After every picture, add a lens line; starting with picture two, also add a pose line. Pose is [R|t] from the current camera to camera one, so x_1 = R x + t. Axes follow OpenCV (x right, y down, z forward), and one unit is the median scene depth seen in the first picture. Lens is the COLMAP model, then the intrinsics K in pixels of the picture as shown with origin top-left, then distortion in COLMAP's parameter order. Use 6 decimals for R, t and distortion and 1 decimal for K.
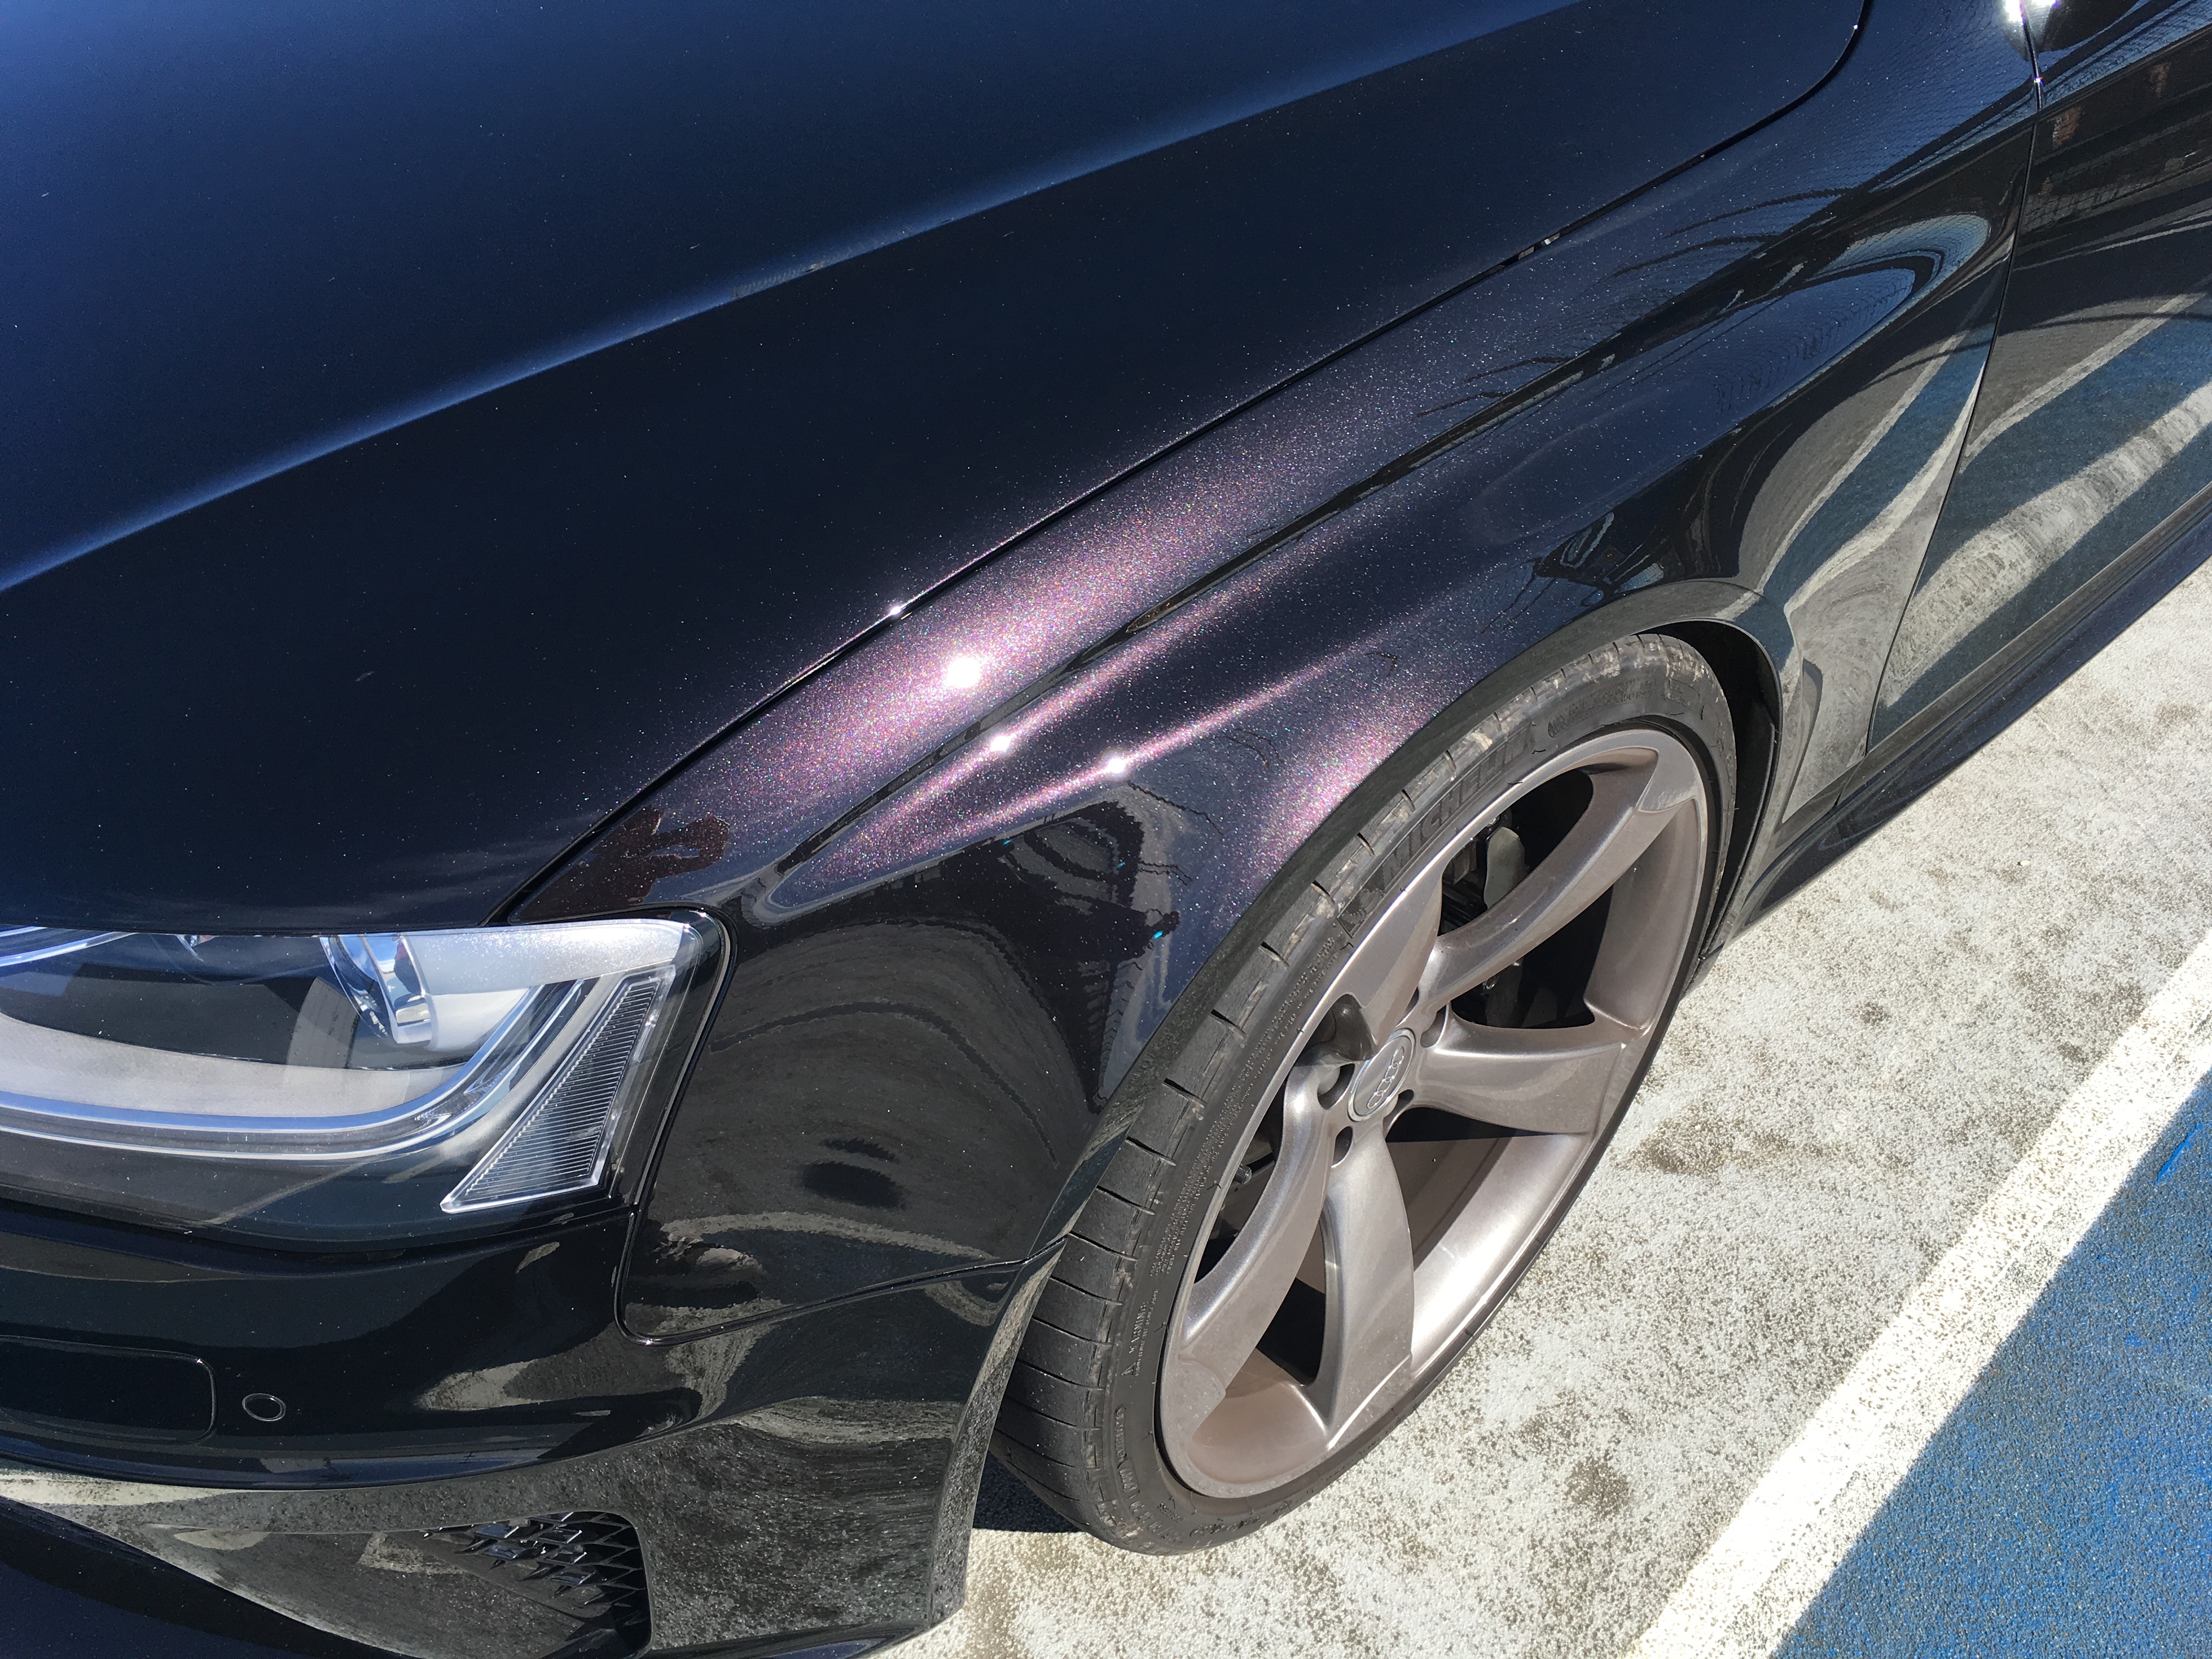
lens RADIAL K [[1882.6, 0, 1104.9], [0, 1882.6, 829.0], [0, 0, 1]] dist [0.084573, -0.092807]
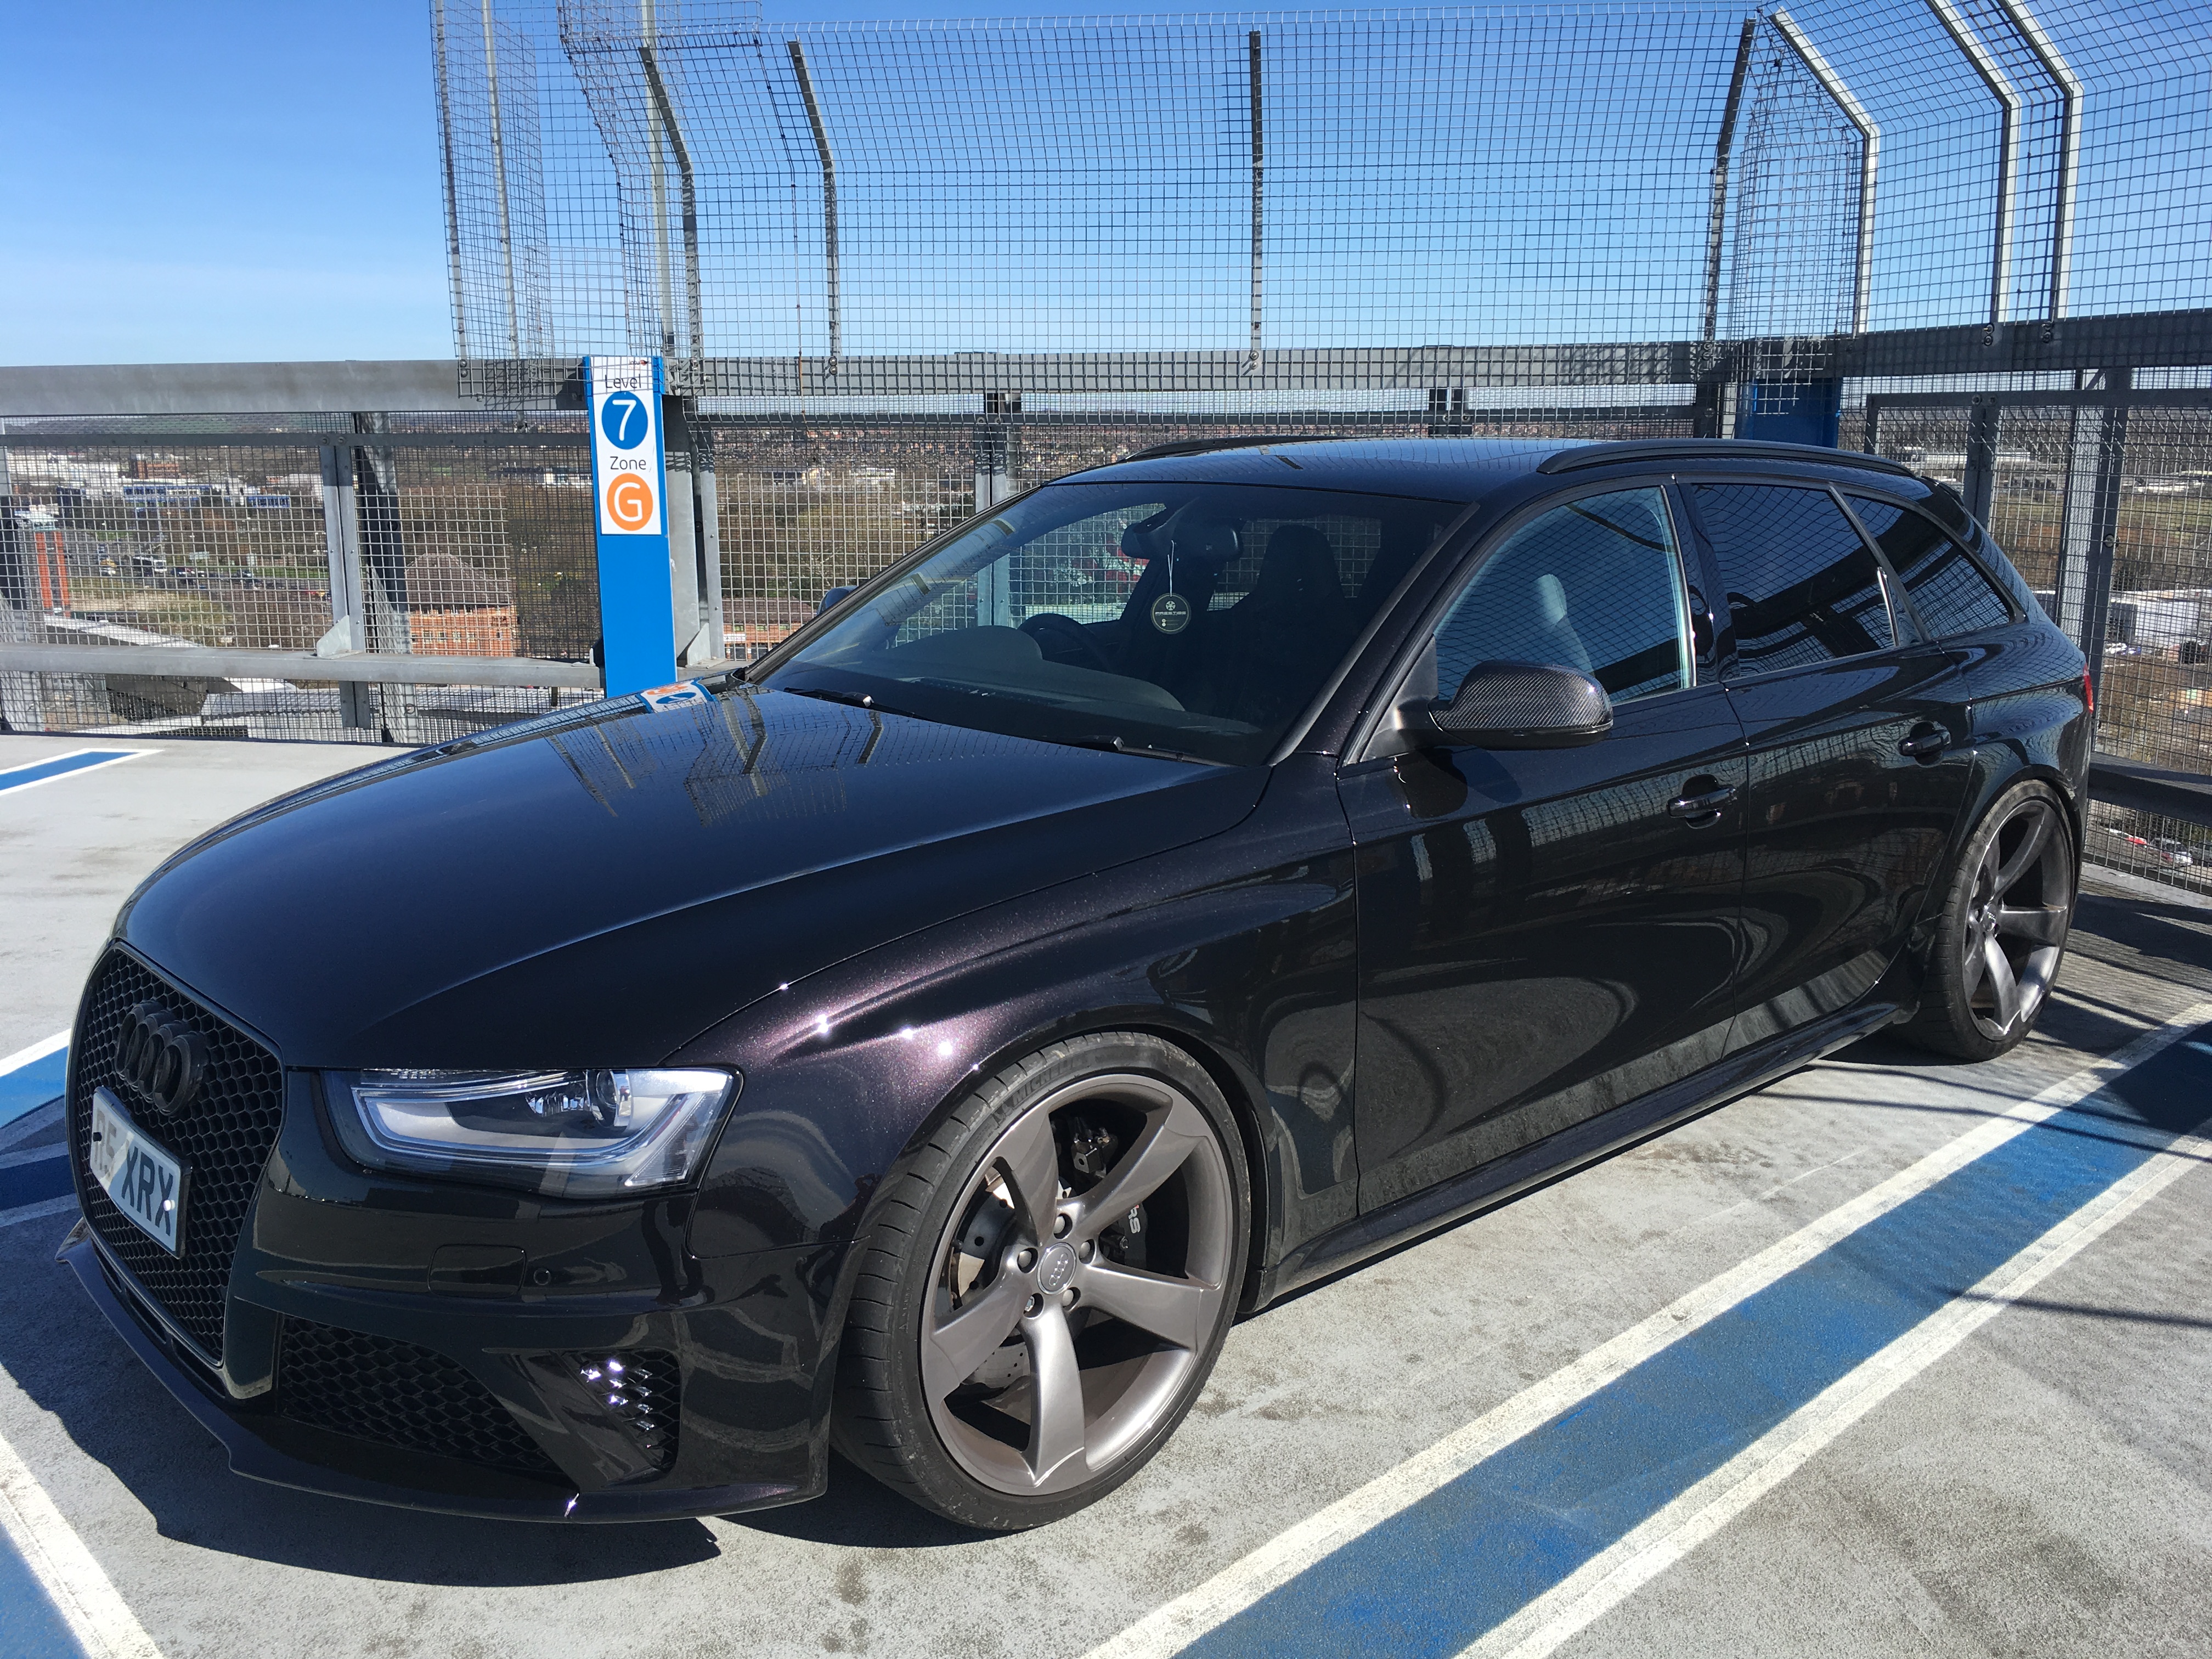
lens RADIAL K [[1882.6, 0, 1107.0], [0, 1882.6, 826.5], [0, 0, 1]] dist [0.084573, -0.092807]
pose [[0.999539, -0.013362, -0.027256, 0.224772], [-0.000566, 0.889545, -0.456848, 0.544247], [0.030350, 0.456653, 0.889127, -0.875461]]
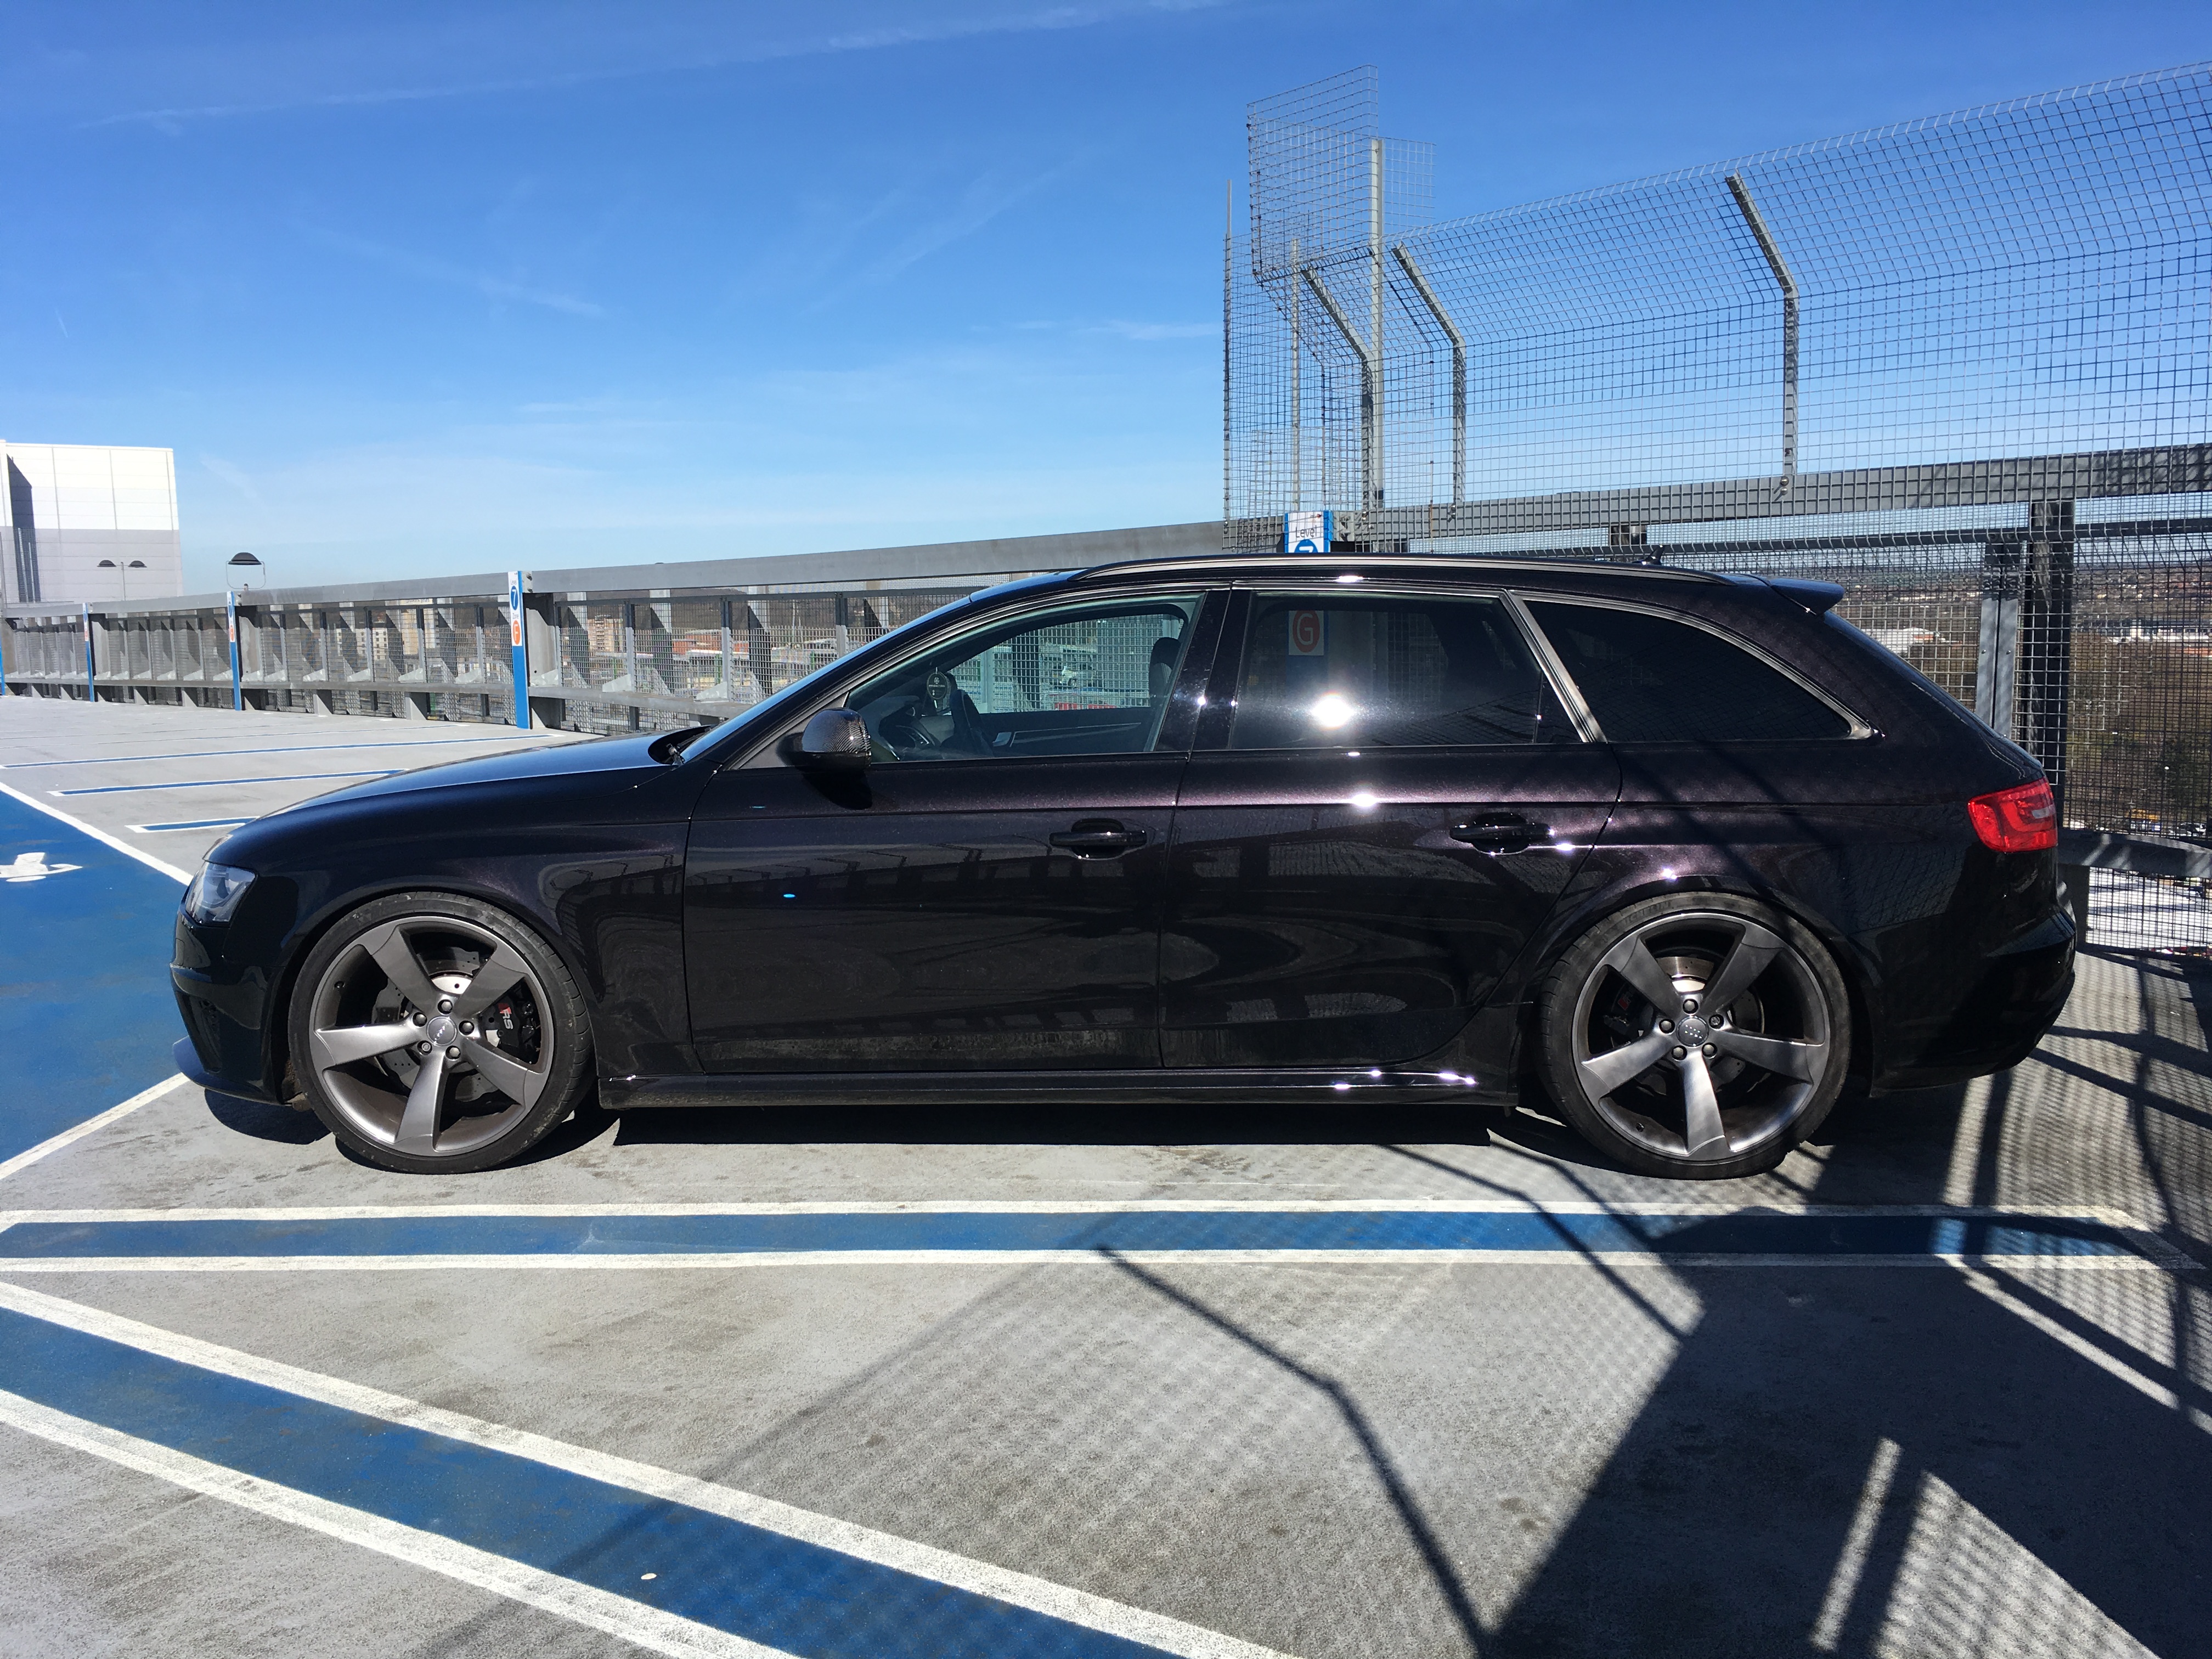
lens RADIAL K [[1882.6, 0, 1093.2], [0, 1882.6, 837.8], [0, 0, 1]] dist [0.084573, -0.092807]
pose [[0.690881, 0.064902, -0.720049, 3.122824], [-0.433019, 0.834703, -0.340242, 0.436911], [0.578945, 0.546862, 0.604784, -0.551019]]
